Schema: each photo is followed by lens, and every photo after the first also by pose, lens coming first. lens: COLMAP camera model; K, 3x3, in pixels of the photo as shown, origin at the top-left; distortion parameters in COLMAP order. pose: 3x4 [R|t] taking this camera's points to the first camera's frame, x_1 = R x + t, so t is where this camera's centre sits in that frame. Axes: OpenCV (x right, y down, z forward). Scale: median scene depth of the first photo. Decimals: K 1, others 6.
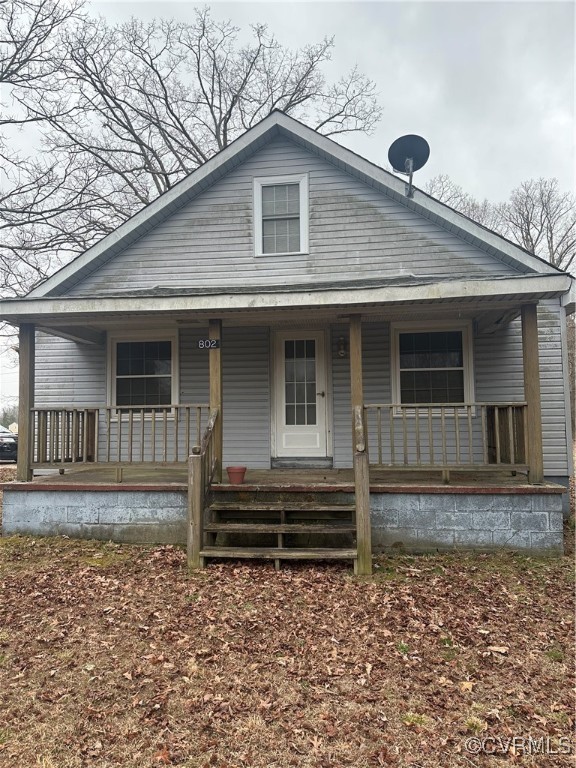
lens RADIAL K [[539.7, 0, 288.3], [0, 539.7, 385.8], [0, 0, 1]] dist [0.007148, -0.015894]
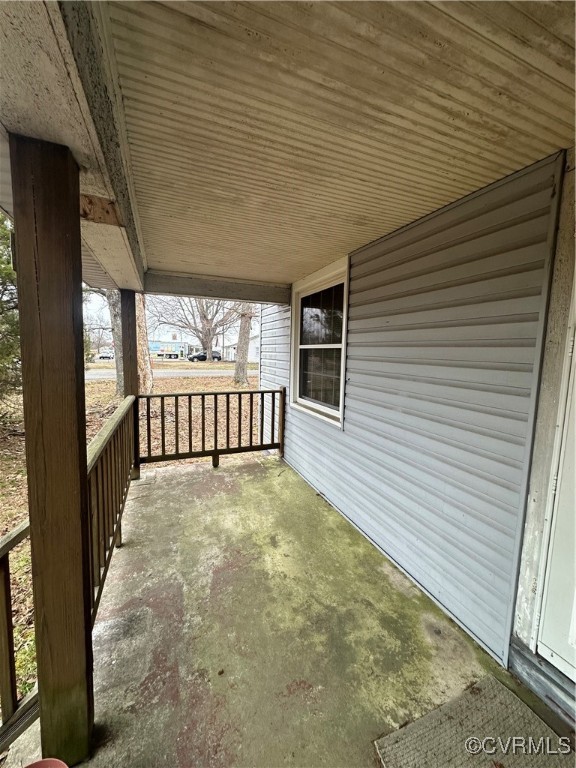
lens RADIAL K [[309.0, 0, 289.8], [0, 309.0, 382.1], [0, 0, 1]] dist [0.002988, 0.000247]
pose [[0.499118, 0.109884, -0.859539, 0.035046], [0.035238, 0.988533, 0.146836, -0.032093], [0.865817, -0.103577, 0.489522, 0.824078]]
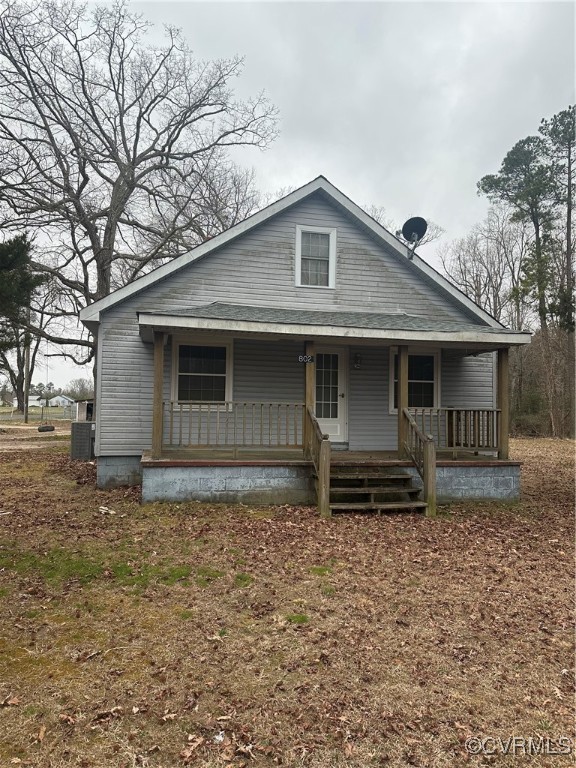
lens RADIAL K [[539.7, 0, 287.1], [0, 539.7, 383.8], [0, 0, 1]] dist [0.007148, -0.015894]
pose [[0.937004, 0.046975, 0.346146, -0.531121], [-0.055135, 0.998384, 0.013759, -0.024697], [-0.344940, -0.031977, 0.938080, -0.215754]]
